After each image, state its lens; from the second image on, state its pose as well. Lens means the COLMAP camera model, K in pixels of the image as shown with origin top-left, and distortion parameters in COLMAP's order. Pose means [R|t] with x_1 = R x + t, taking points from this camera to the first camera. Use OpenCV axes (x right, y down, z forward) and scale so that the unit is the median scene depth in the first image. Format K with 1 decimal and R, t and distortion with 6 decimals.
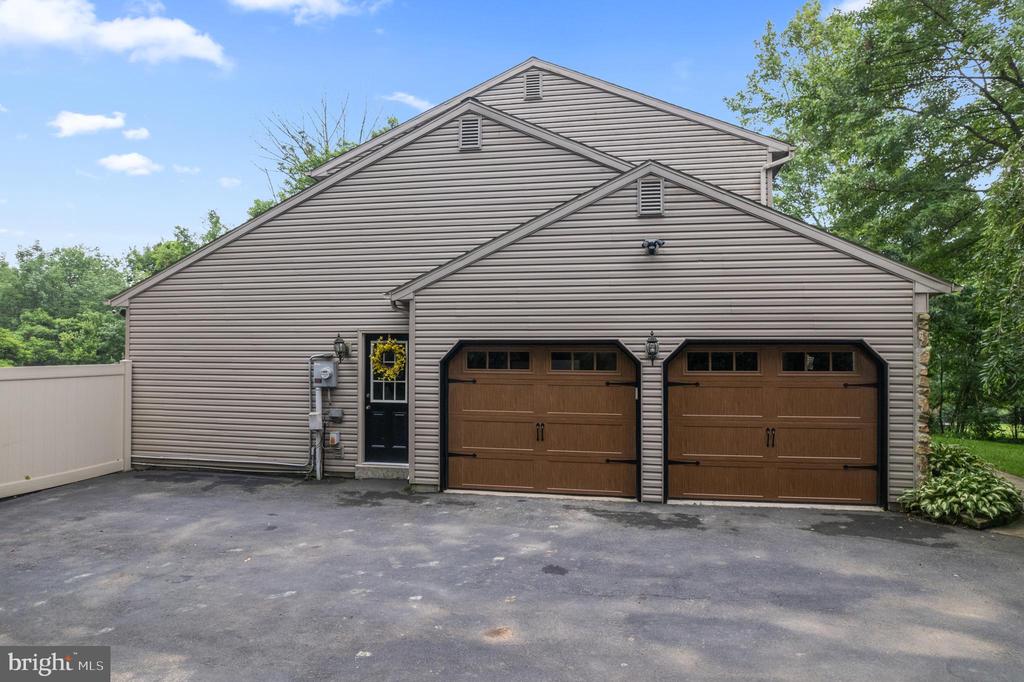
lens RADIAL K [[658.3, 0, 516.3], [0, 658.3, 344.0], [0, 0, 1]] dist [-0.073514, 0.060586]
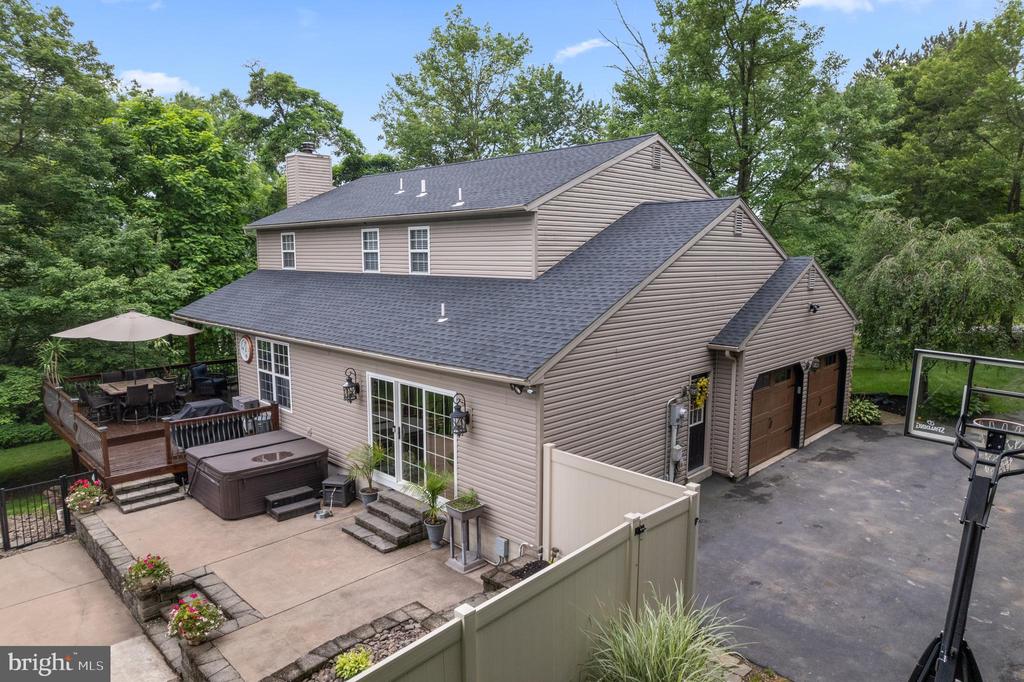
lens RADIAL K [[658.3, 0, 516.3], [0, 658.3, 344.0], [0, 0, 1]] dist [-0.073514, 0.060586]
pose [[0.550530, -0.115568, 0.826777, -1.374011], [-0.003612, 0.990032, 0.140794, -0.239634], [-0.834808, -0.080498, 0.544625, 0.568307]]
